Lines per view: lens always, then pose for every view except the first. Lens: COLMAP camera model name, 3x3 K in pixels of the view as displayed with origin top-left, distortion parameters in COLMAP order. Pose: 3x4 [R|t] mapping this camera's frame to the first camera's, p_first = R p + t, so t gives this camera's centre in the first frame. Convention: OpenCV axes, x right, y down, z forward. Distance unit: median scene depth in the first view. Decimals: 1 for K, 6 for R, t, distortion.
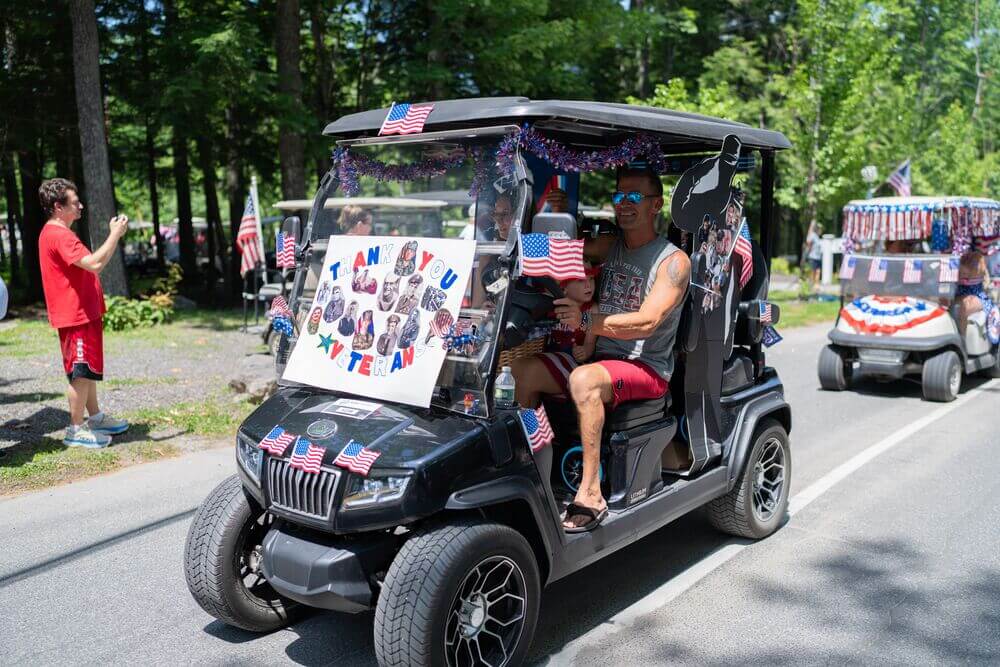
lens RADIAL K [[921.9, 0, 500.0], [0, 921.9, 333.5], [0, 0, 1]] dist [-0.072298, 0.127251]
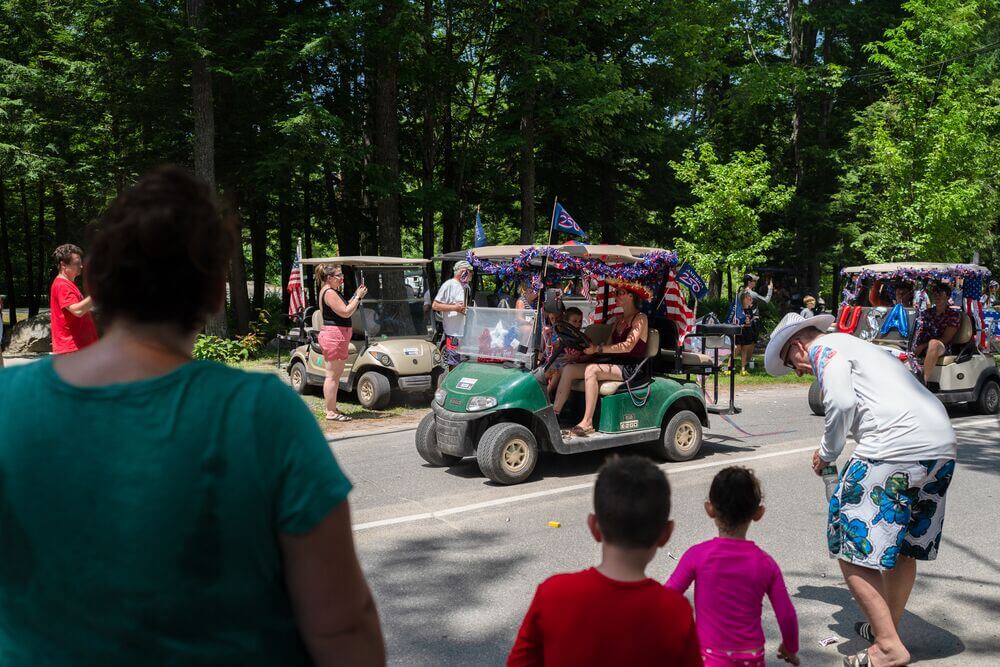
lens RADIAL K [[921.9, 0, 500.0], [0, 921.9, 333.5], [0, 0, 1]] dist [-0.072298, 0.127251]
pose [[0.972645, 0.022832, -0.231172, 0.163920], [-0.035778, 0.998008, -0.051965, 0.003988], [0.229525, 0.058814, 0.971524, -0.056443]]
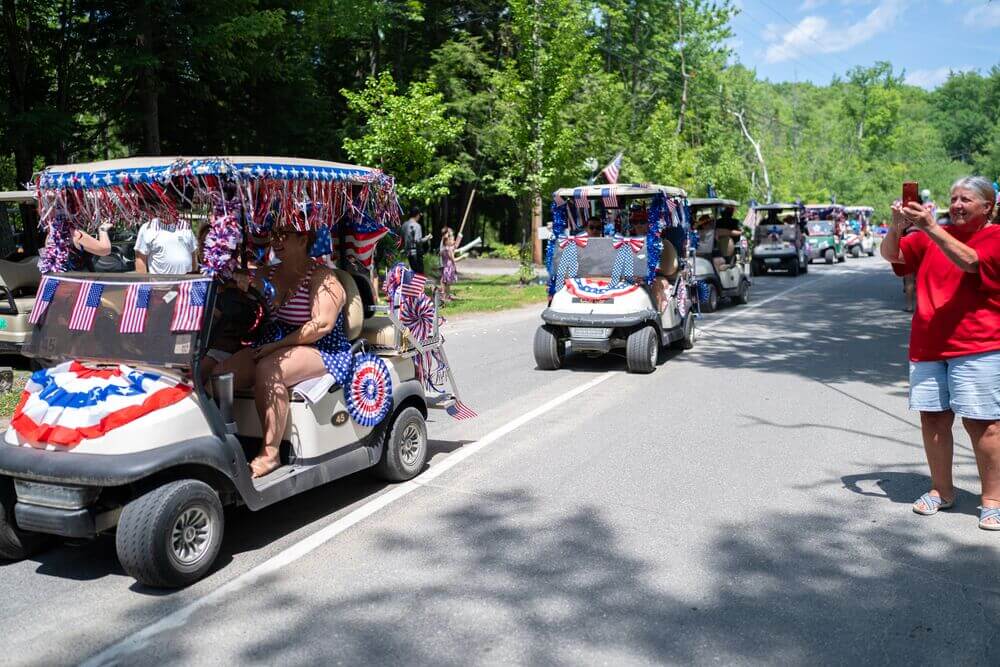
lens RADIAL K [[921.9, 0, 500.0], [0, 921.9, 333.5], [0, 0, 1]] dist [-0.072298, 0.127251]
pose [[0.964300, -0.044347, 0.261073, 0.027055], [0.041701, 0.999007, 0.015671, 0.003328], [-0.261508, -0.004224, 0.965192, -0.020886]]
